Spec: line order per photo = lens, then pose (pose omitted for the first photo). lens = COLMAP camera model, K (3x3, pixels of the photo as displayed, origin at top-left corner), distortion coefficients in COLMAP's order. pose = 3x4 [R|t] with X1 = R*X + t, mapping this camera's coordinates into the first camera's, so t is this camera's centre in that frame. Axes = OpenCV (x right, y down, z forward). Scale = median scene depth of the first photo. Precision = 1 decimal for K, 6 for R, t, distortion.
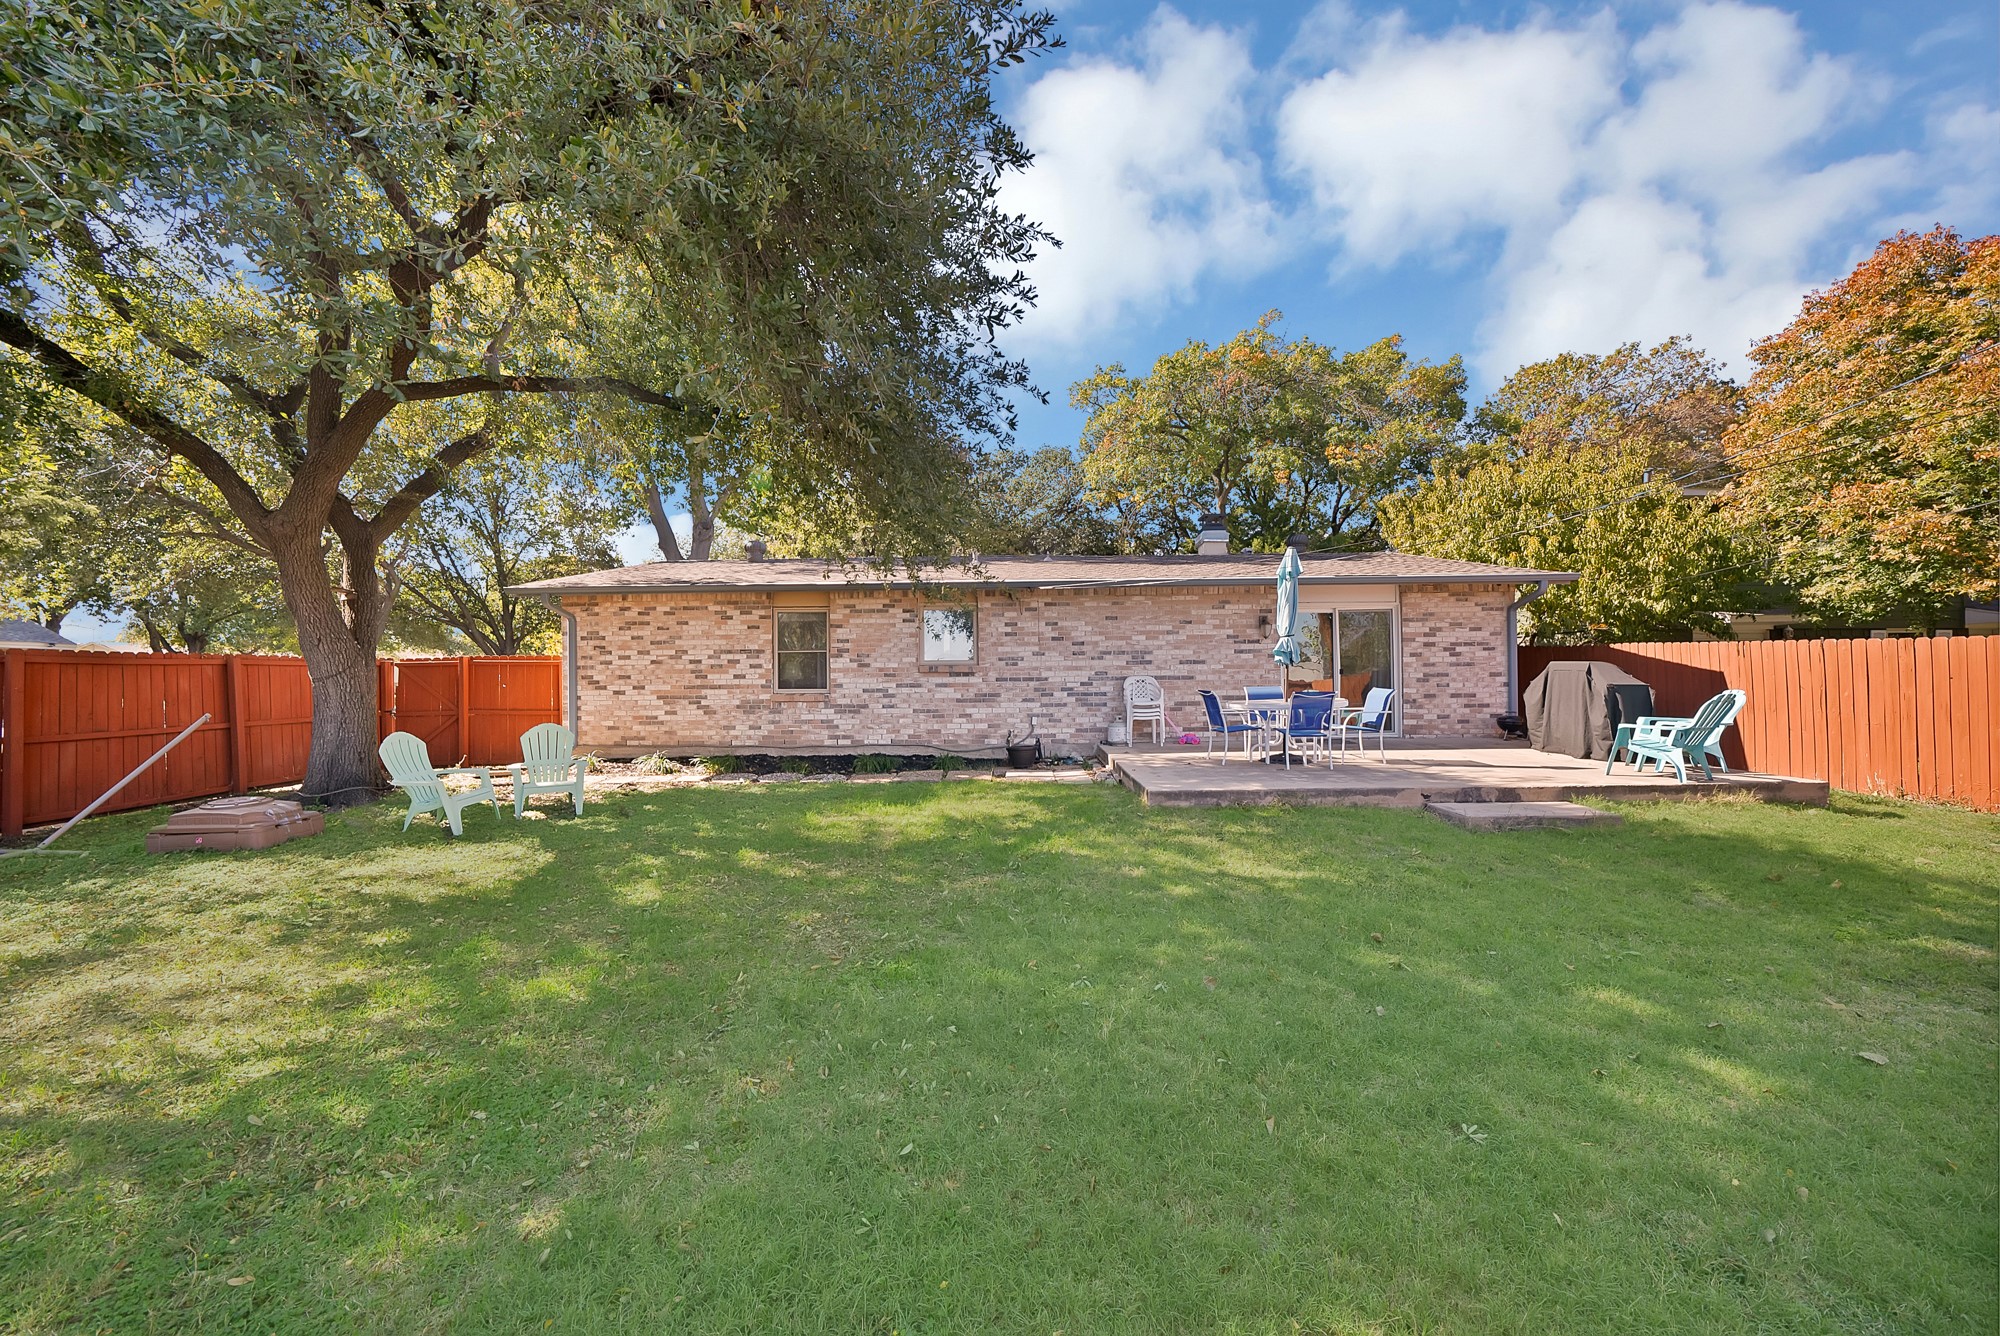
lens RADIAL K [[692.1, 0, 1000.6], [0, 692.1, 672.2], [0, 0, 1]] dist [-0.020561, 0.000437]
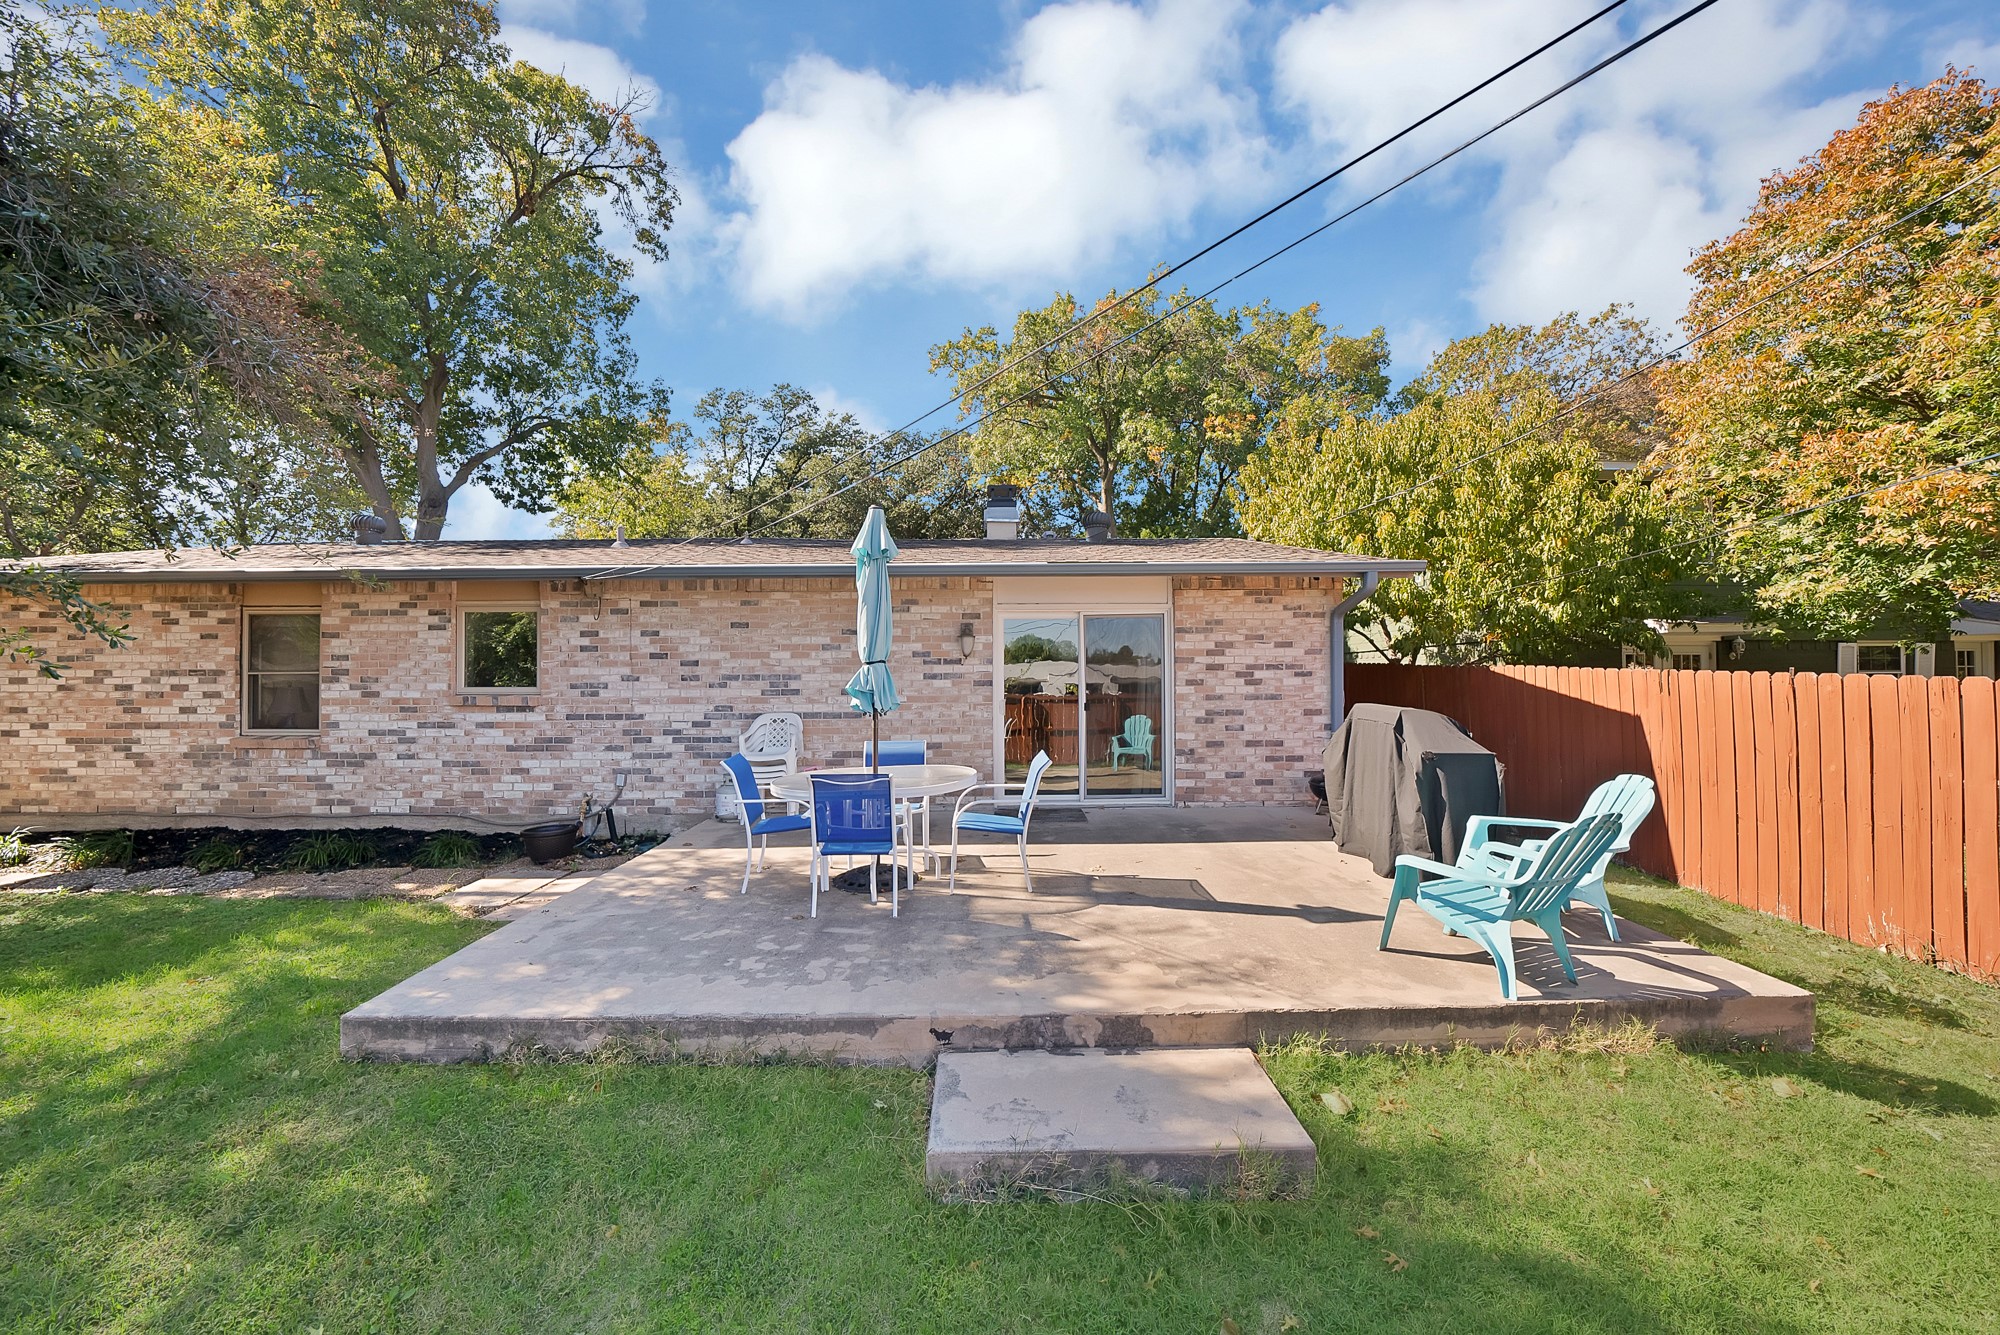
lens RADIAL K [[692.1, 0, 998.3], [0, 692.1, 672.1], [0, 0, 1]] dist [-0.020561, 0.000437]
pose [[0.999470, 0.004279, 0.032260, 0.385796], [-0.004376, 0.999986, 0.002946, -0.036147], [-0.032246, -0.003085, 0.999475, 0.328606]]
